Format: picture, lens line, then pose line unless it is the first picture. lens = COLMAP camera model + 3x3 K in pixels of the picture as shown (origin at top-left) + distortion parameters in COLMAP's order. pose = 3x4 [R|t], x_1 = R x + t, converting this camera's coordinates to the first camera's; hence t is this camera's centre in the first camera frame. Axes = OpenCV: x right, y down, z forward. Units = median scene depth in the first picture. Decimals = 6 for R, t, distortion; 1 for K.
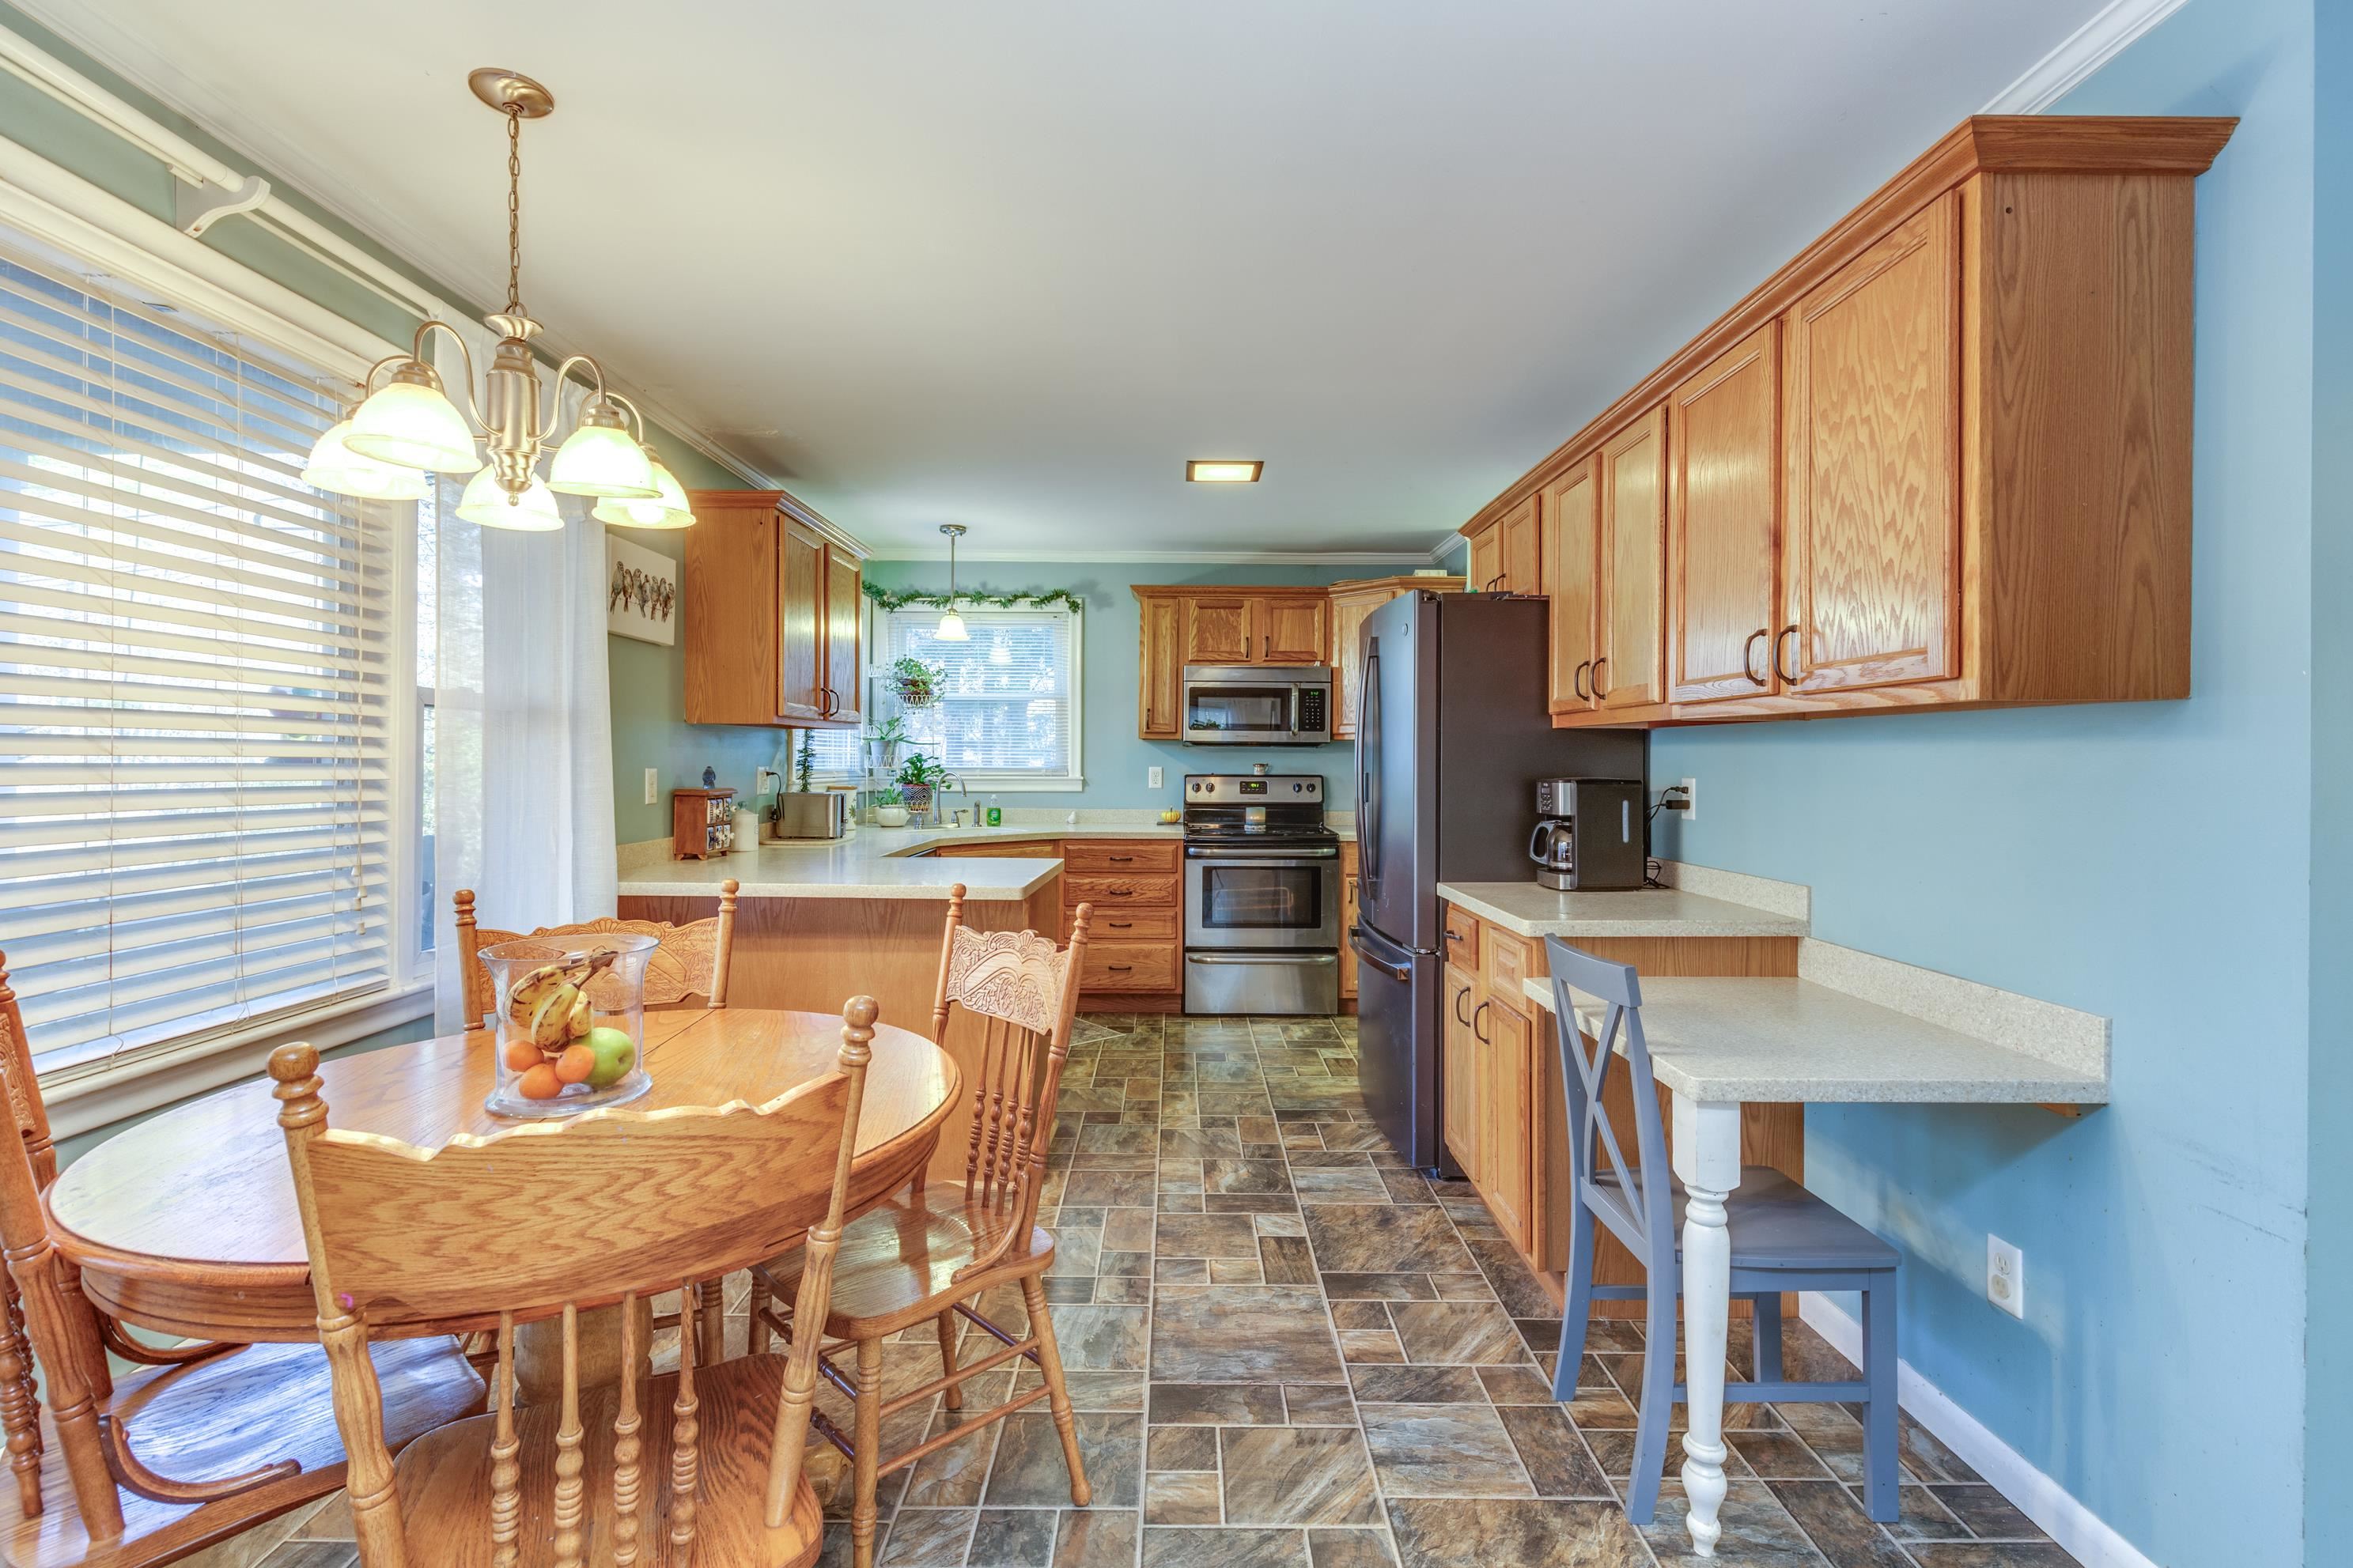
lens RADIAL K [[1076.5, 0, 1201.0], [0, 1076.5, 768.0], [0, 0, 1]] dist [0.003025, -0.001217]
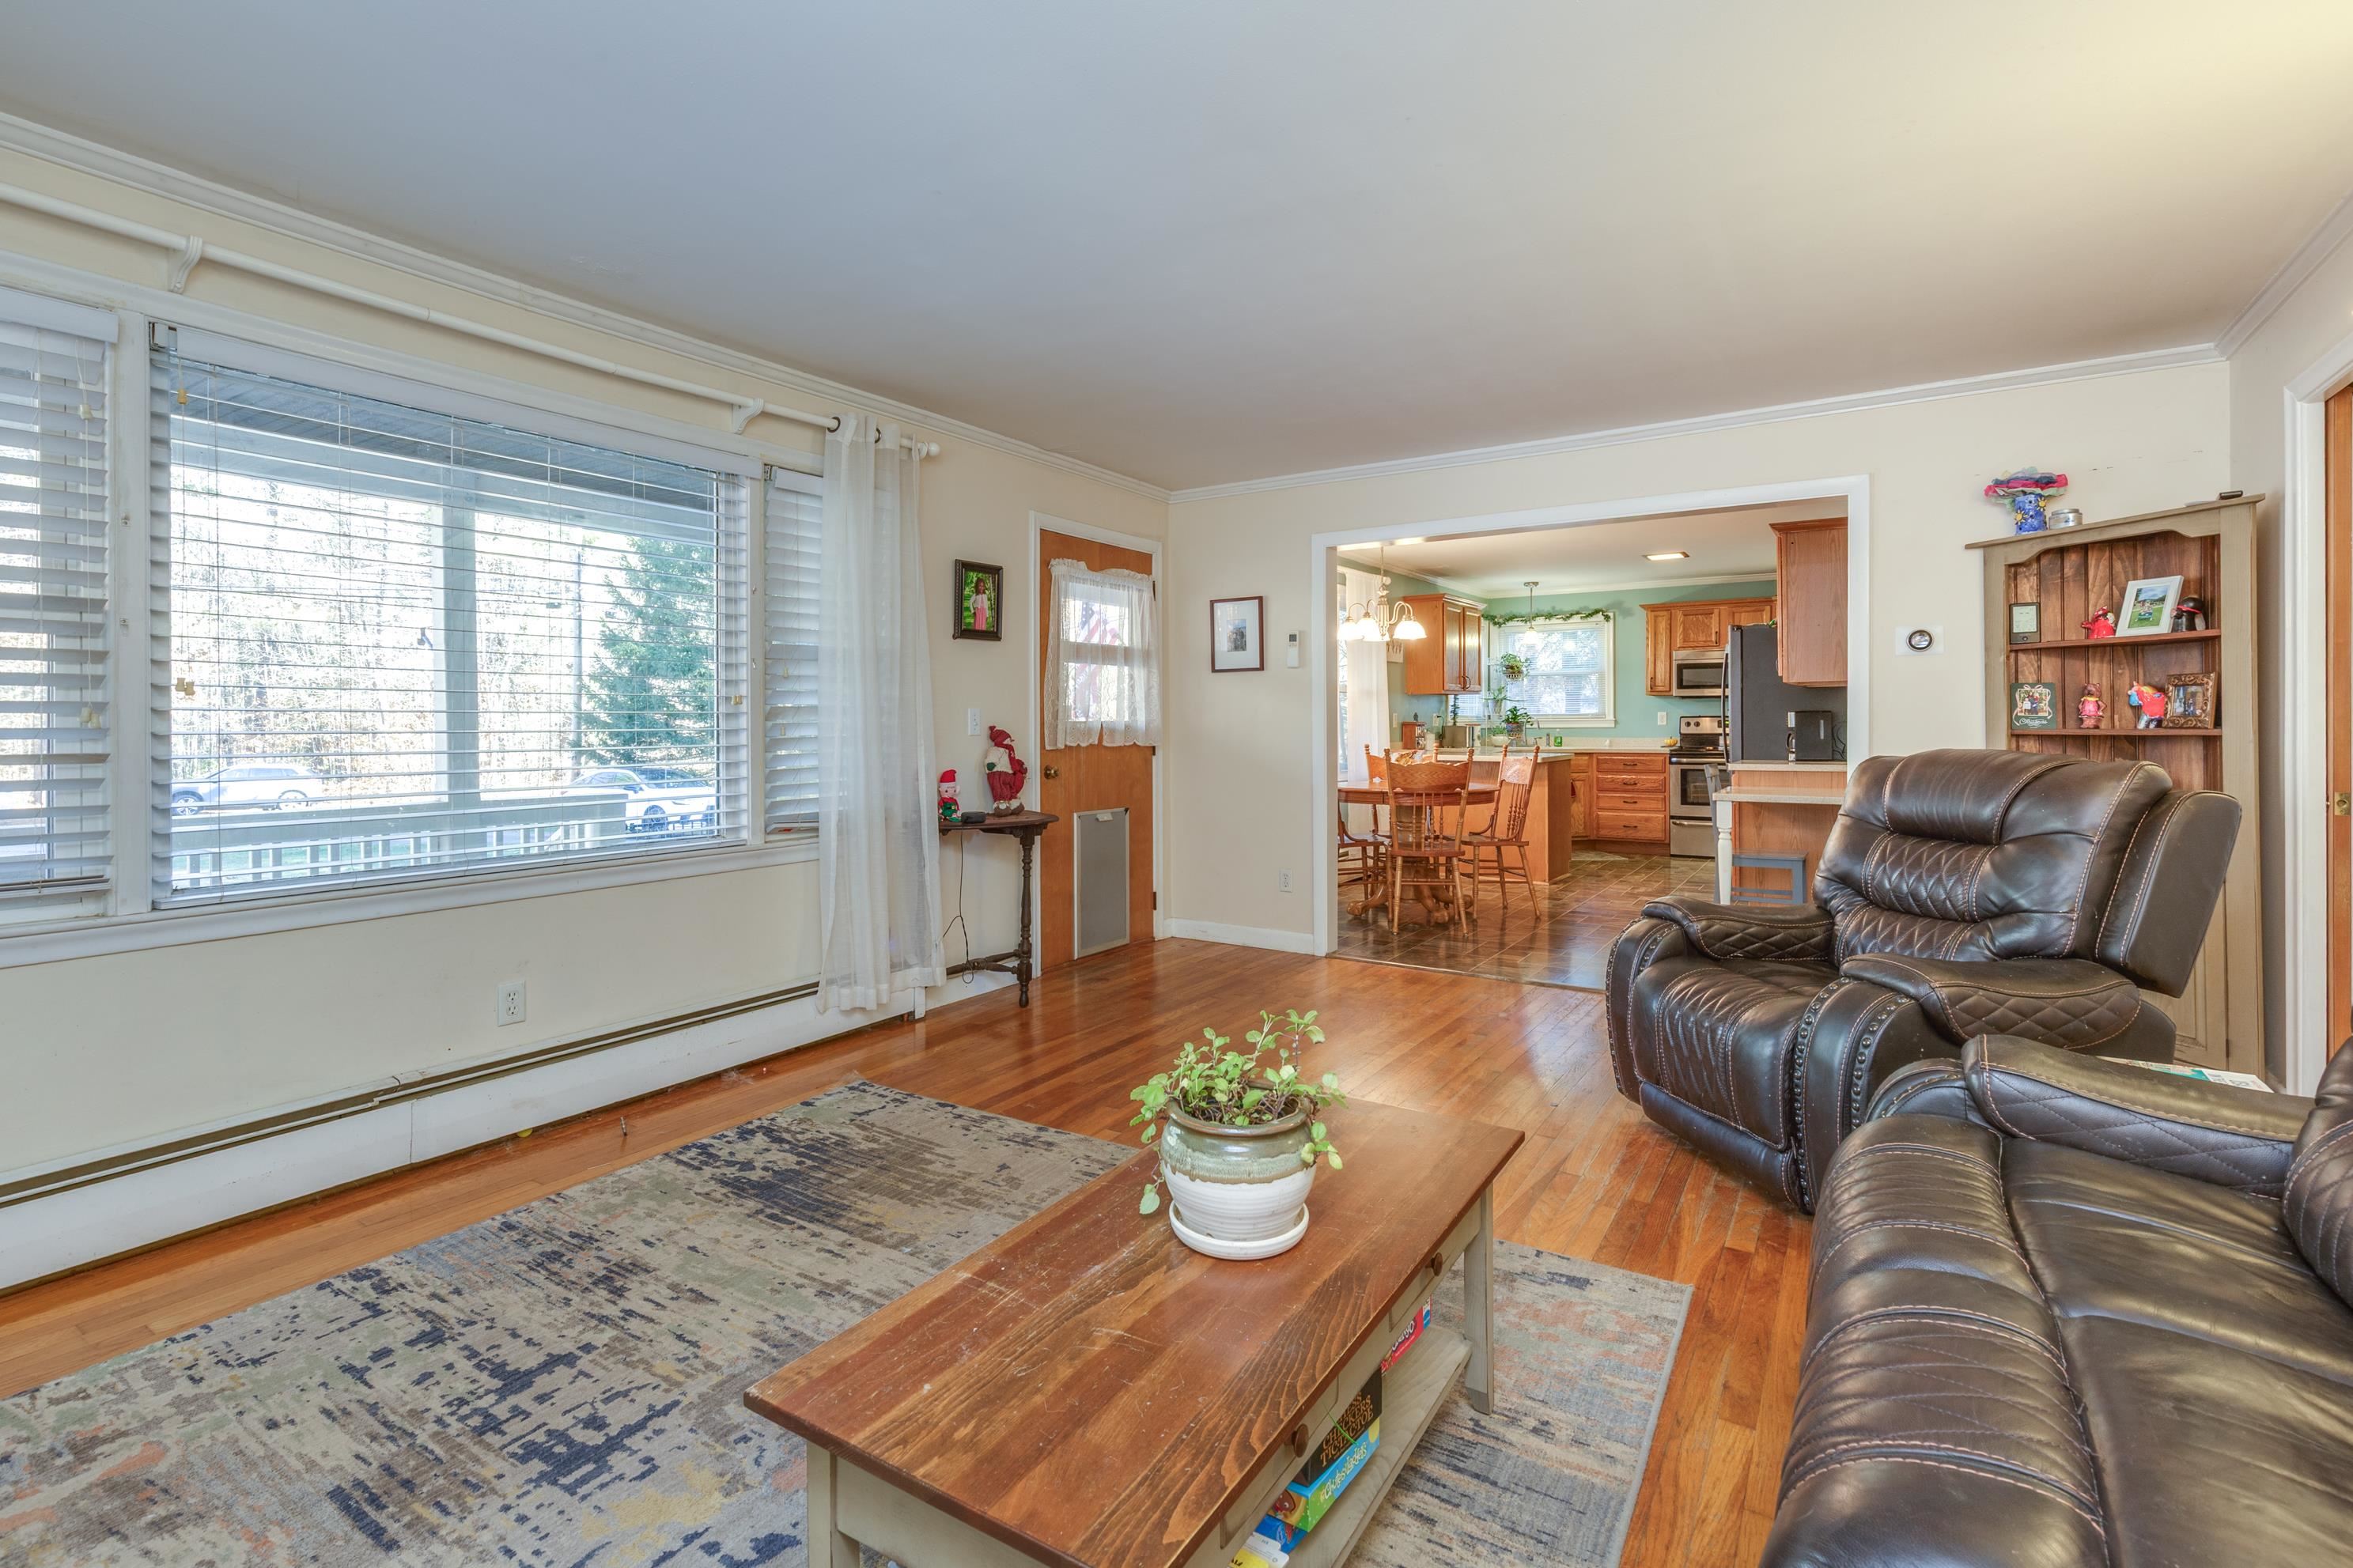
lens RADIAL K [[1076.5, 0, 1181.7], [0, 1076.5, 727.8], [0, 0, 1]] dist [0.003025, -0.001217]
pose [[0.829084, -0.006815, -0.559083, 0.297164], [0.007780, 0.999970, -0.000653, 0.020415], [0.559071, -0.003808, 0.829111, -0.847326]]
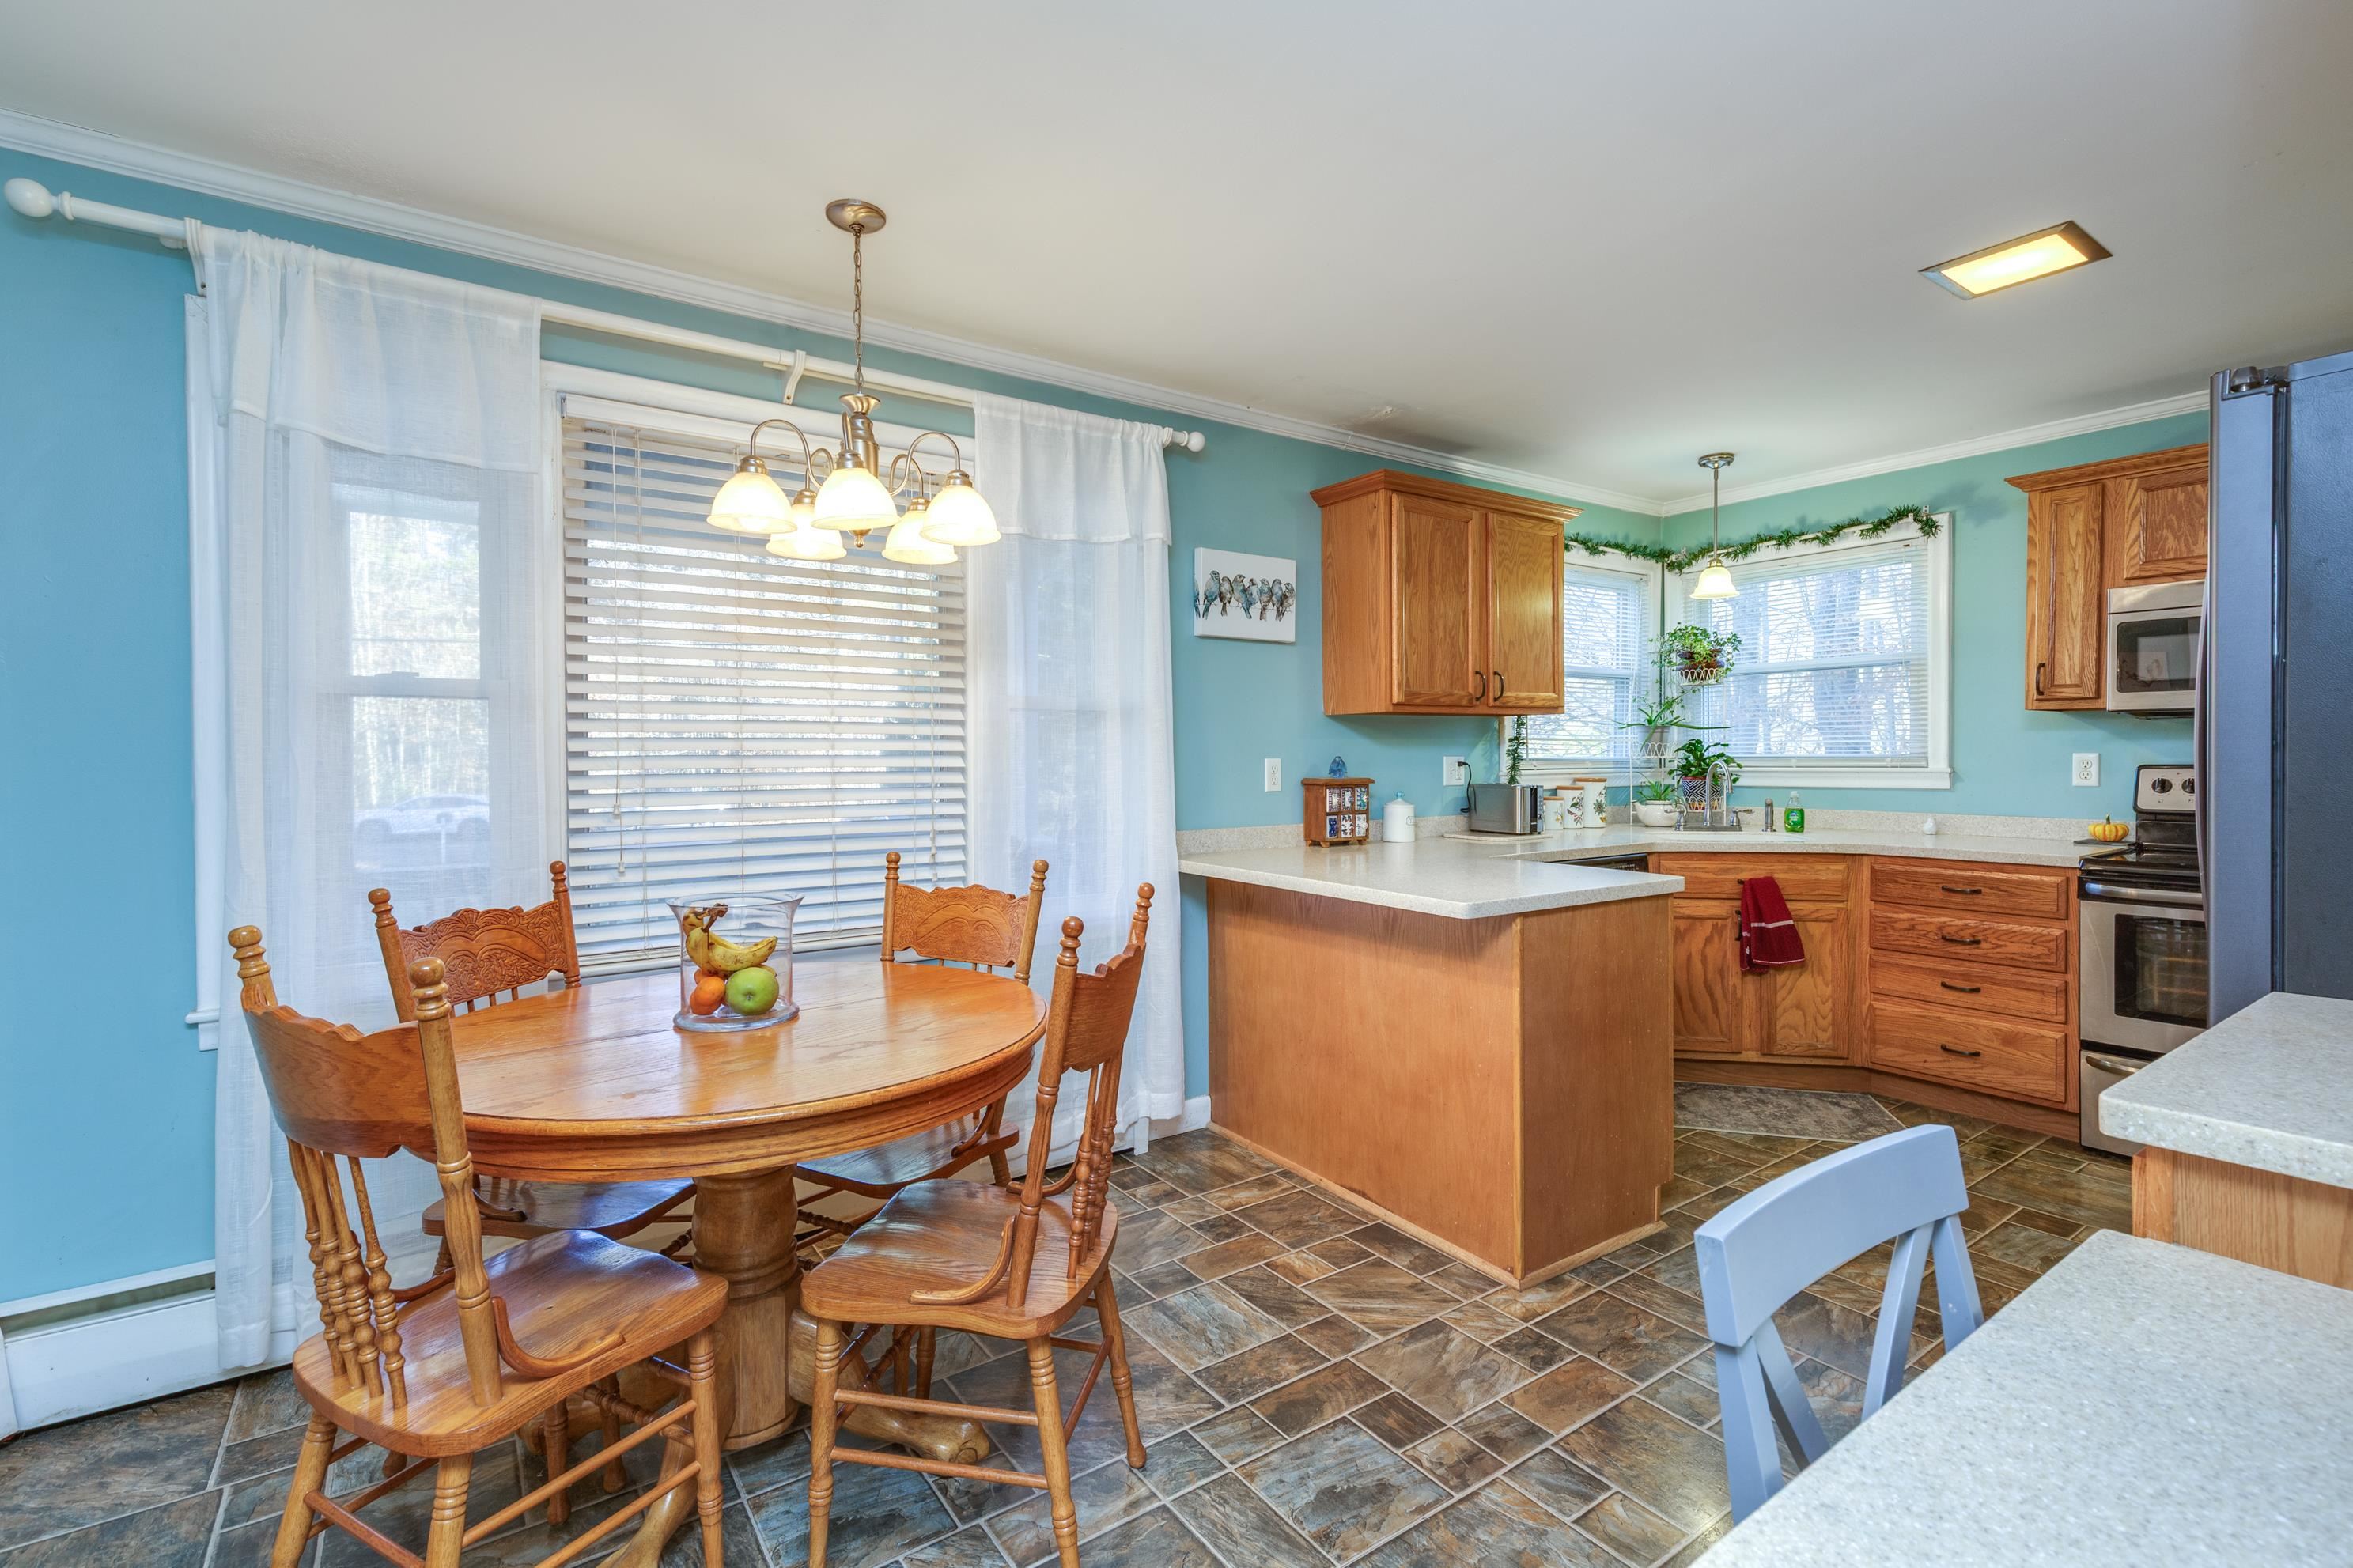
lens RADIAL K [[1076.5, 0, 1164.0], [0, 1076.5, 767.3], [0, 0, 1]] dist [0.003025, -0.001217]
pose [[0.552336, 0.000233, -0.833622, 0.210943], [0.004423, 0.999985, 0.003210, 0.003421], [0.833610, -0.005460, 0.552326, 0.207833]]
